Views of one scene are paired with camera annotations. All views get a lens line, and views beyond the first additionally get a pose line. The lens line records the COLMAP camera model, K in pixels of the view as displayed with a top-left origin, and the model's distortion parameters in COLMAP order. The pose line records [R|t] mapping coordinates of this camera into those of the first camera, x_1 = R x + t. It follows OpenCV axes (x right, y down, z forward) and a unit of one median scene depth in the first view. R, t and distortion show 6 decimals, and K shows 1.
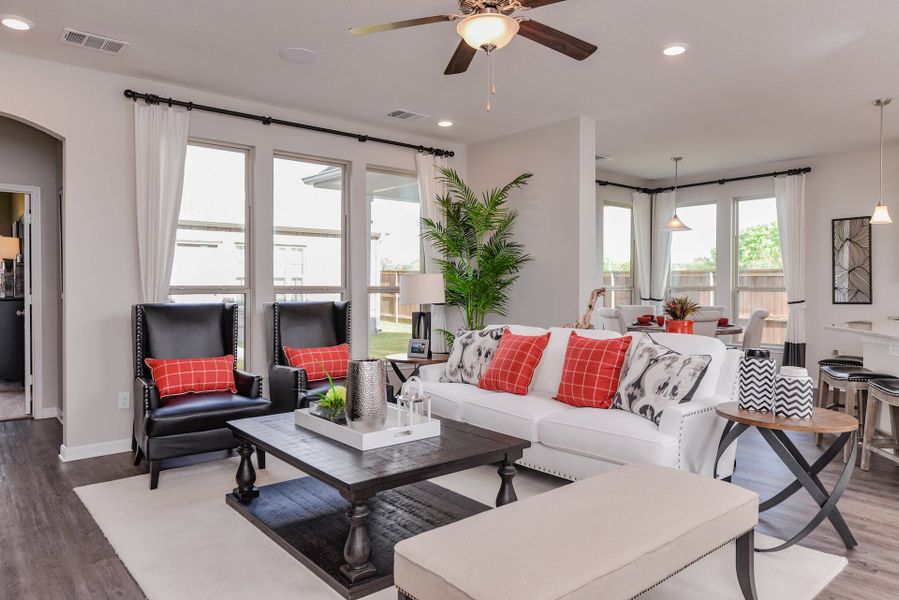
lens RADIAL K [[593.4, 0, 450.0], [0, 593.4, 292.0], [0, 0, 1]] dist [0.005921, 0.000410]
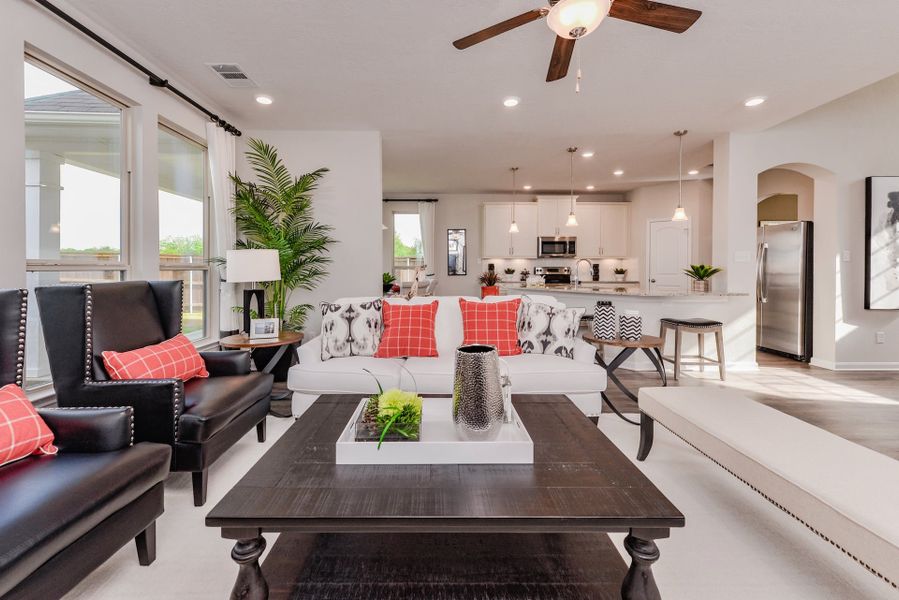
lens RADIAL K [[367.8, 0, 444.6], [0, 367.8, 272.9], [0, 0, 1]] dist [0.010569, 0.000179]
pose [[0.639828, -0.009328, 0.768461, -0.362647], [0.007671, 0.999954, 0.005751, 0.006211], [-0.768480, 0.002215, 0.639870, 0.459019]]
